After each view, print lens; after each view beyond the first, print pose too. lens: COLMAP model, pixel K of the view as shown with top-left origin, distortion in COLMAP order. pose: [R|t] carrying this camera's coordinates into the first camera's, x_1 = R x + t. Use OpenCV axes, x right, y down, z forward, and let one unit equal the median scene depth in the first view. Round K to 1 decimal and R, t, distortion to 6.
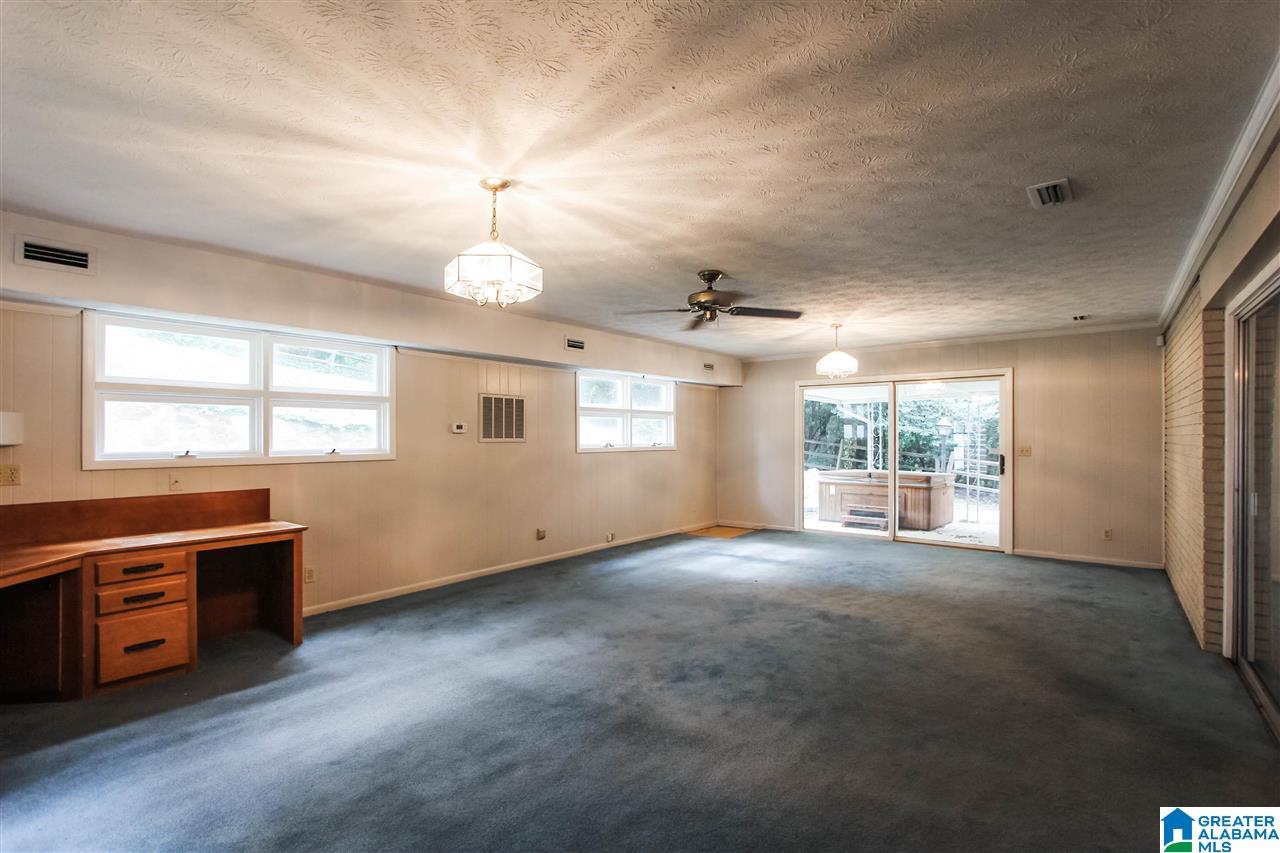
lens RADIAL K [[599.7, 0, 646.3], [0, 599.7, 430.5], [0, 0, 1]] dist [0.019045, -0.001522]
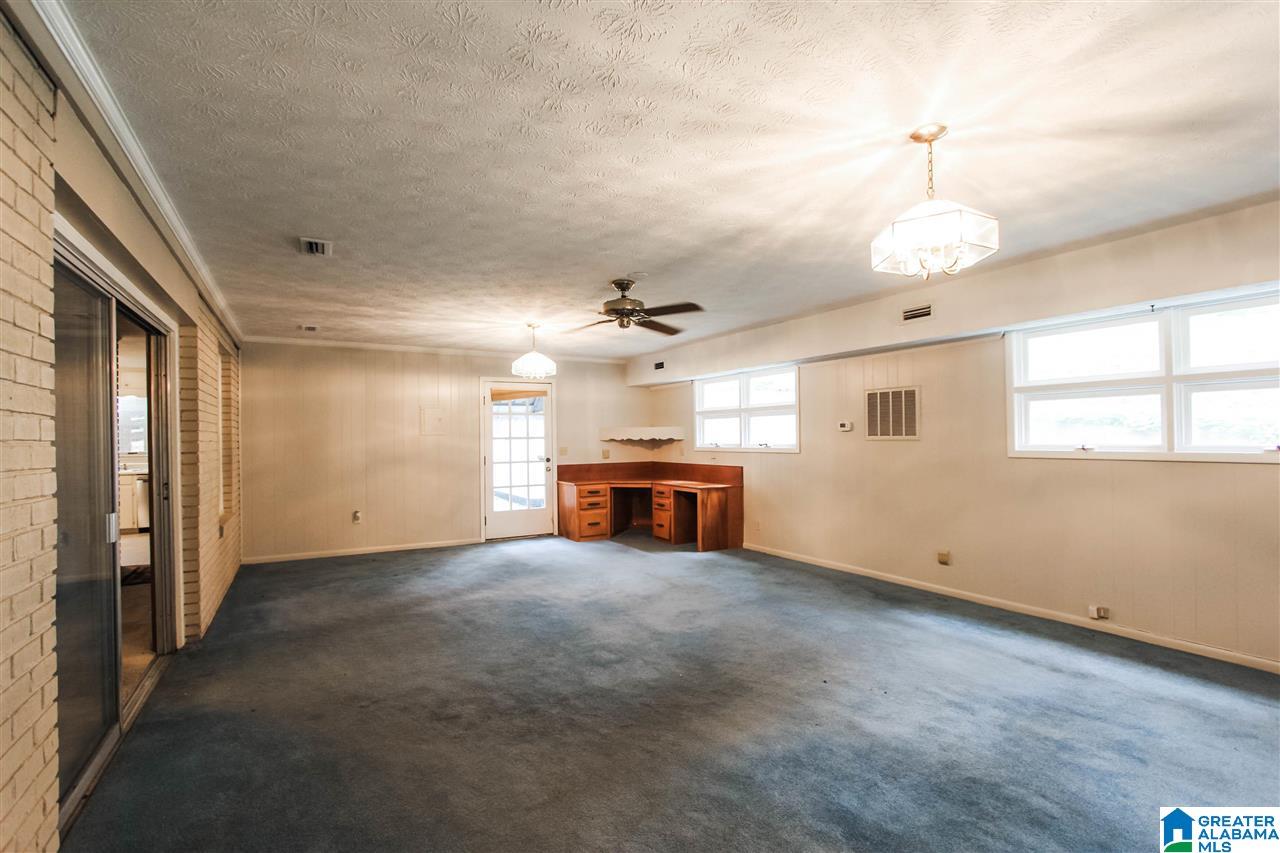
lens RADIAL K [[599.7, 0, 638.0], [0, 599.7, 433.2], [0, 0, 1]] dist [0.019045, -0.001522]
pose [[-0.373327, 0.003917, -0.927691, 0.753861], [0.025146, 0.999666, -0.005899, 0.004388], [0.927359, -0.025530, -0.373301, 0.992054]]
